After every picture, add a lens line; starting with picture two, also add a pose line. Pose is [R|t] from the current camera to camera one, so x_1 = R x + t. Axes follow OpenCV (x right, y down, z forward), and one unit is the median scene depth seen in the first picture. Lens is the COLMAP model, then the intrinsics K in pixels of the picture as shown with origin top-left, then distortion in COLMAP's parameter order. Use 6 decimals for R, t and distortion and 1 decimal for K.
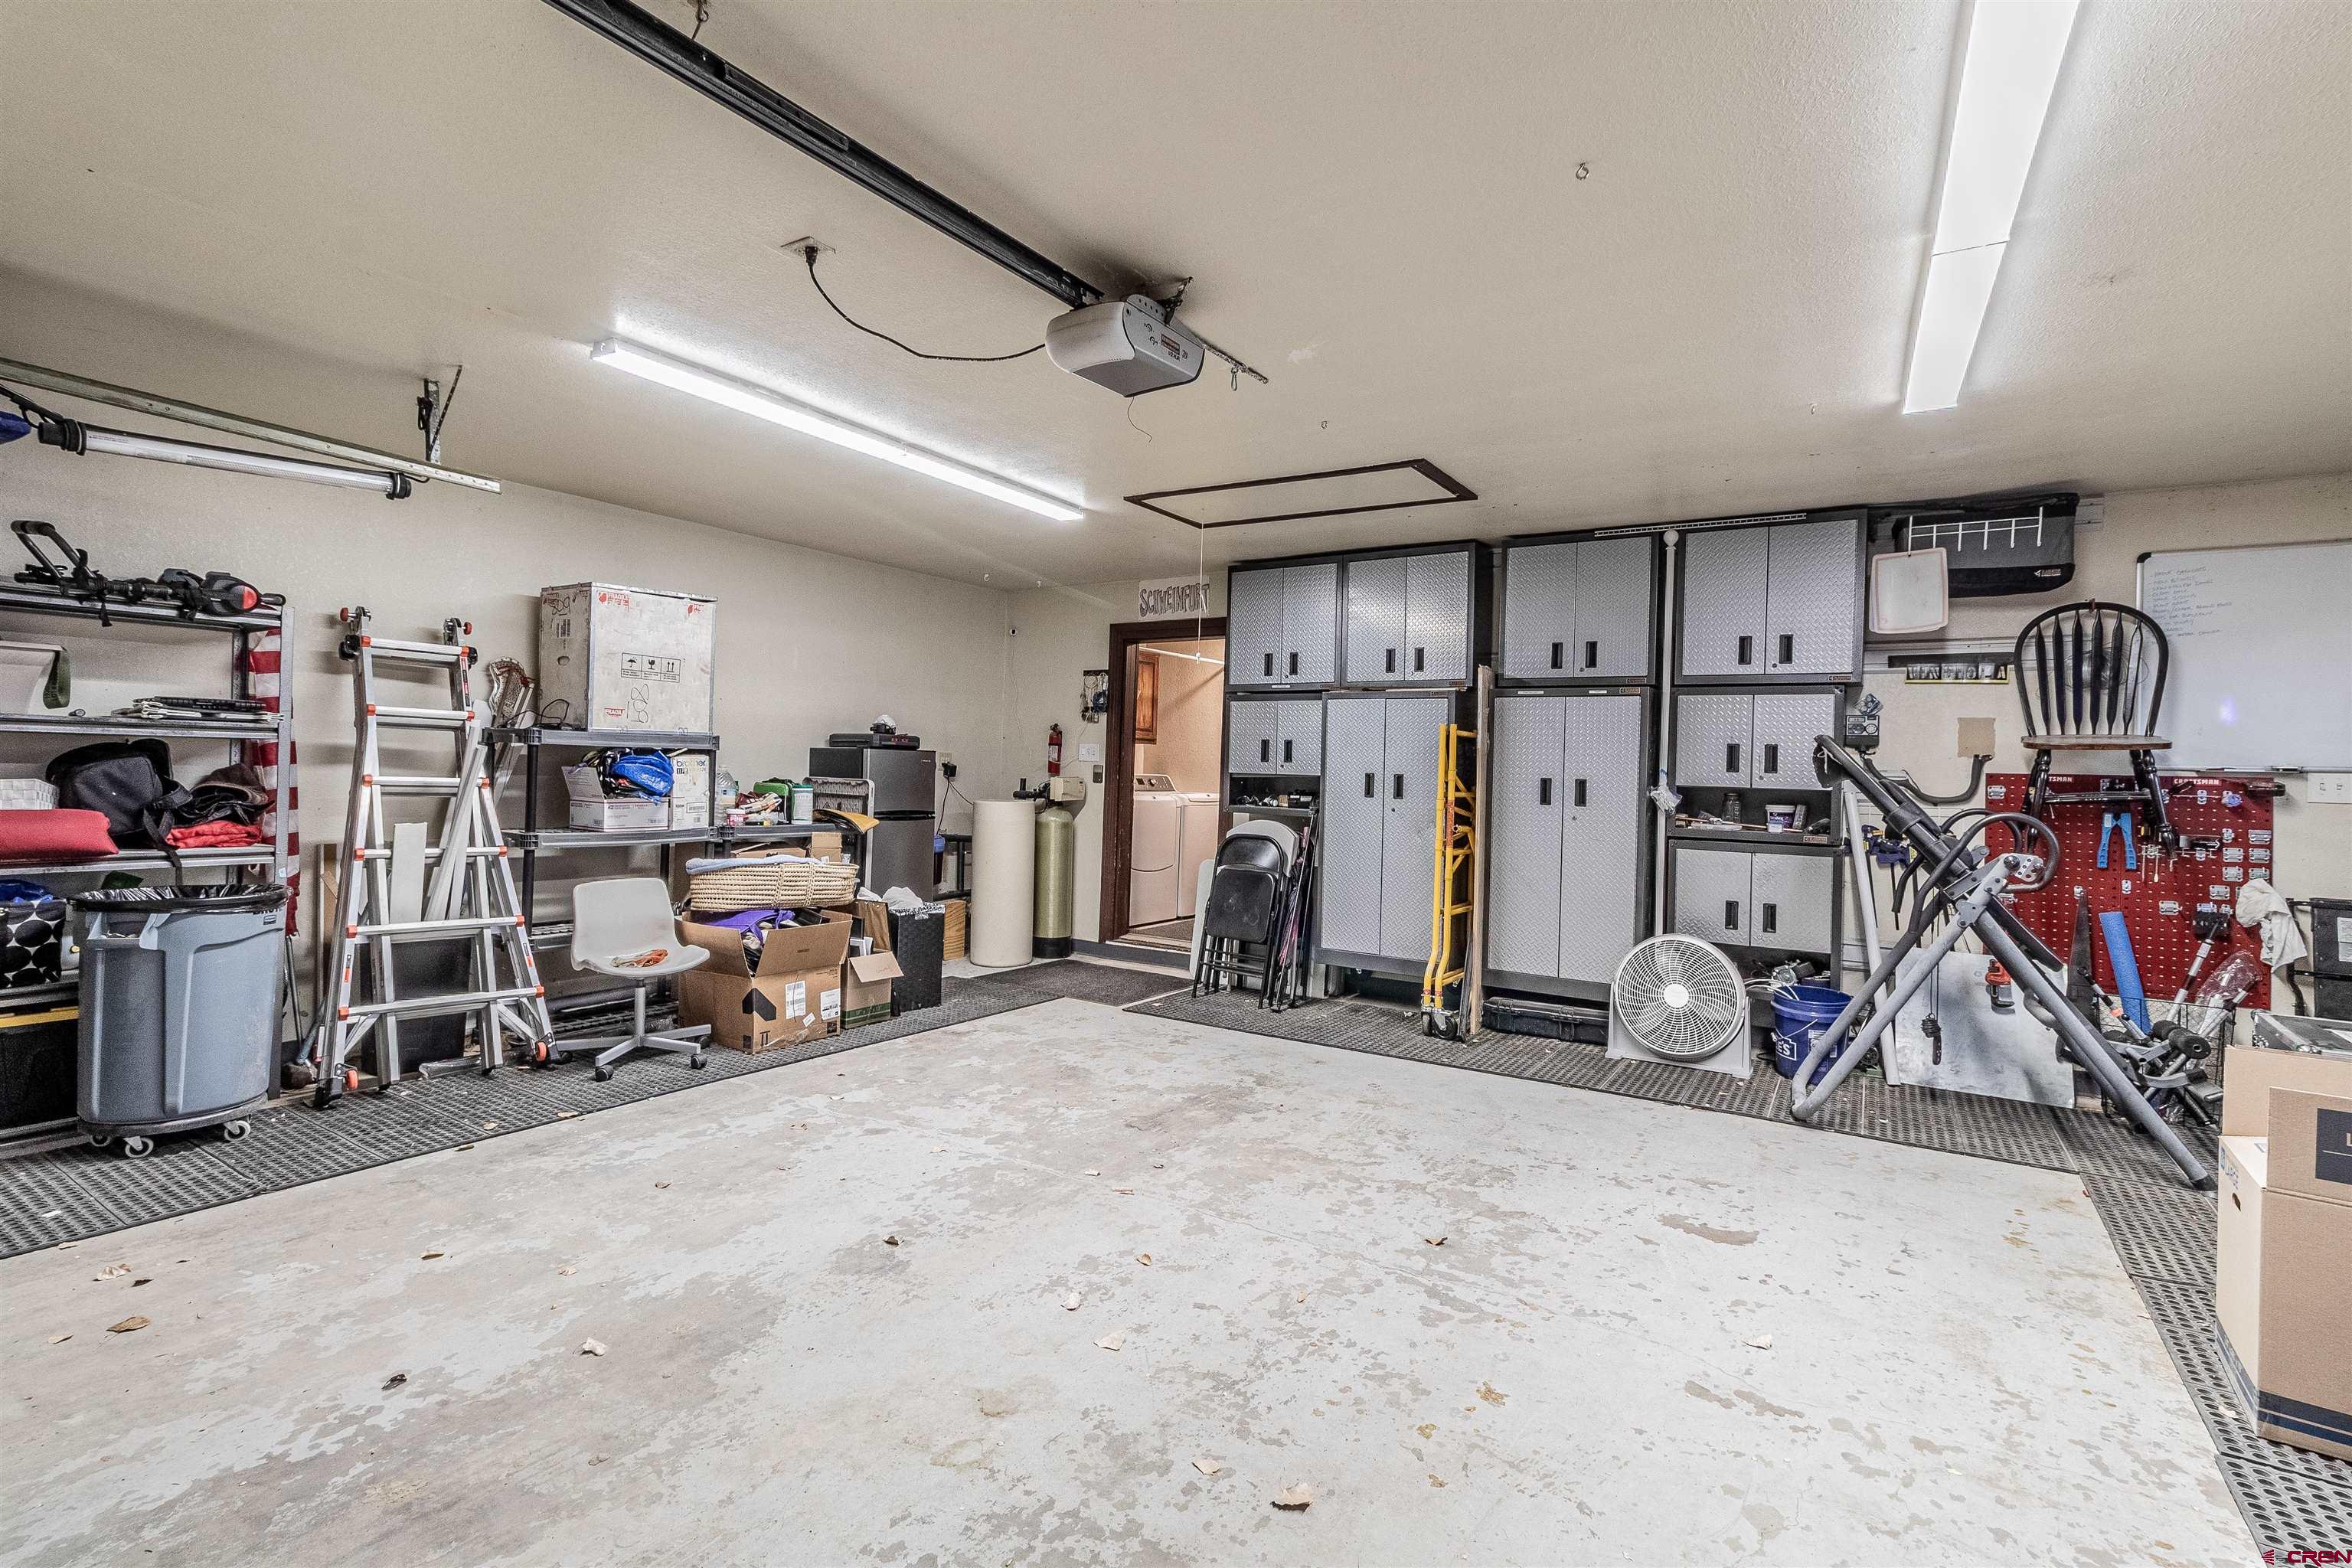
lens RADIAL K [[1086.0, 0, 1172.5], [0, 1086.0, 779.2], [0, 0, 1]] dist [0.002608, 0.000691]
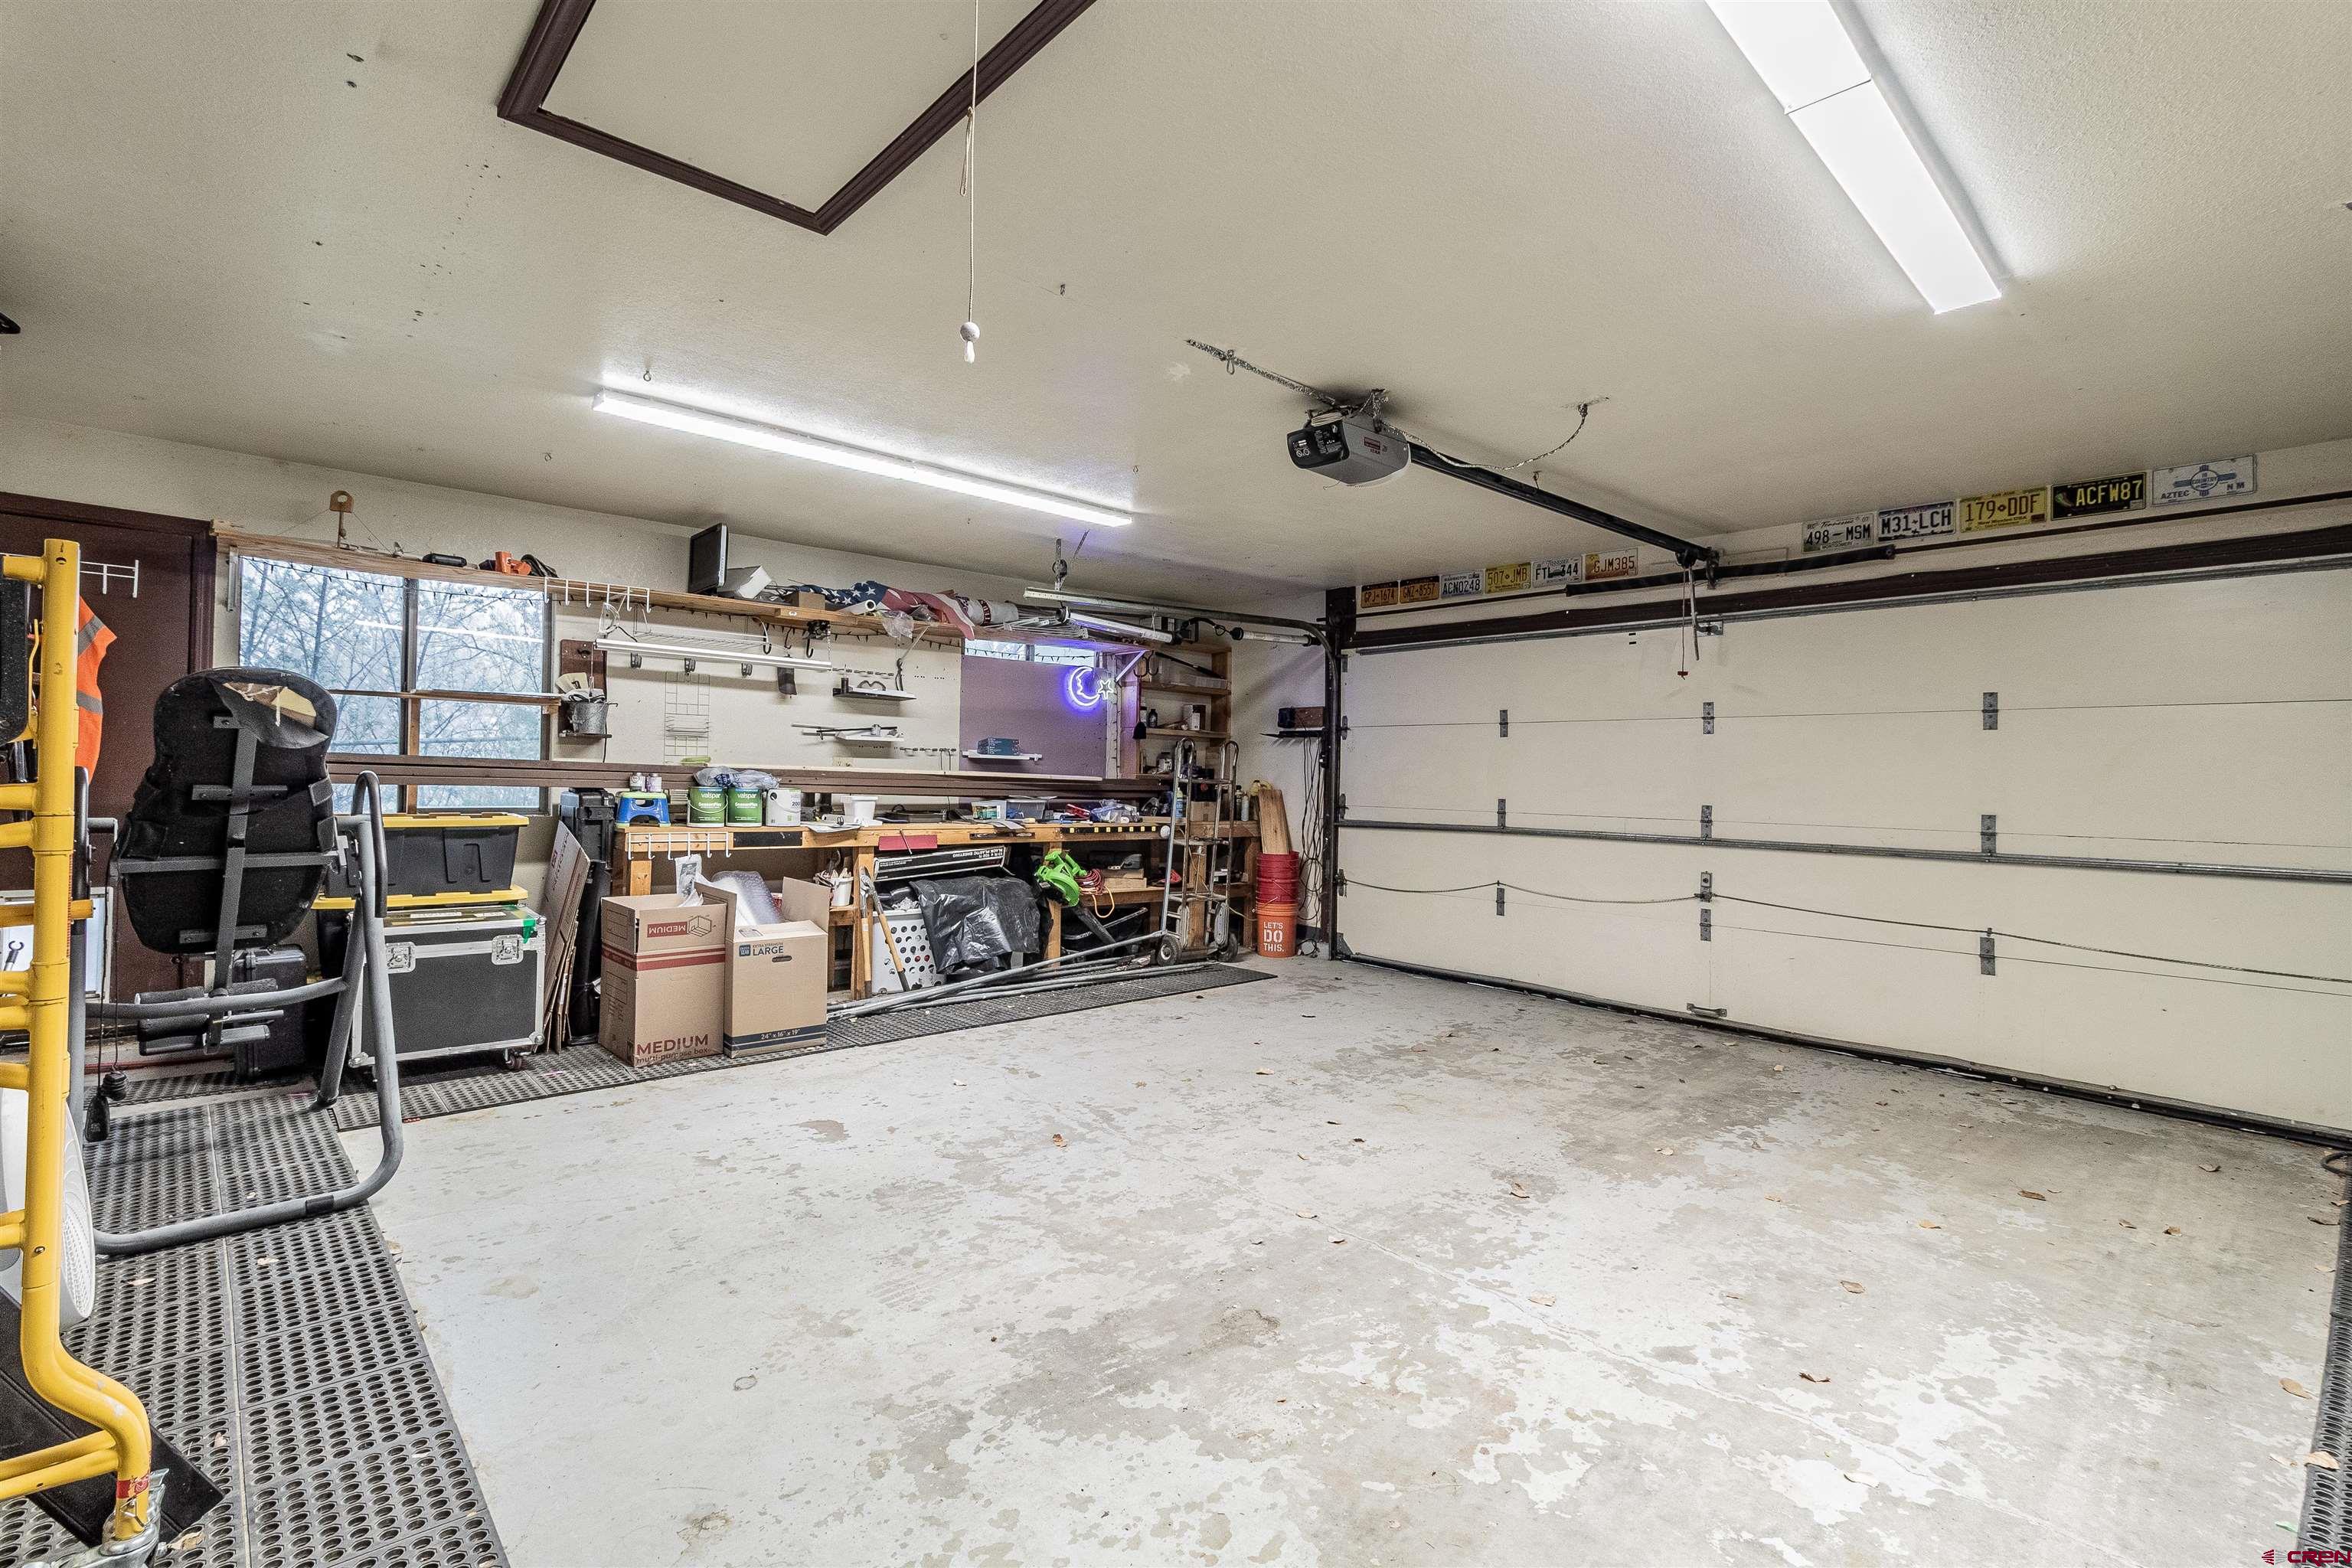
lens RADIAL K [[1086.0, 0, 1176.0], [0, 1086.0, 771.7], [0, 0, 1]] dist [0.002608, 0.000691]
pose [[-0.966896, -0.046259, 0.250944, -0.155628], [-0.044168, 0.998927, 0.013959, -0.013936], [-0.251320, 0.002413, -0.967901, 1.945367]]
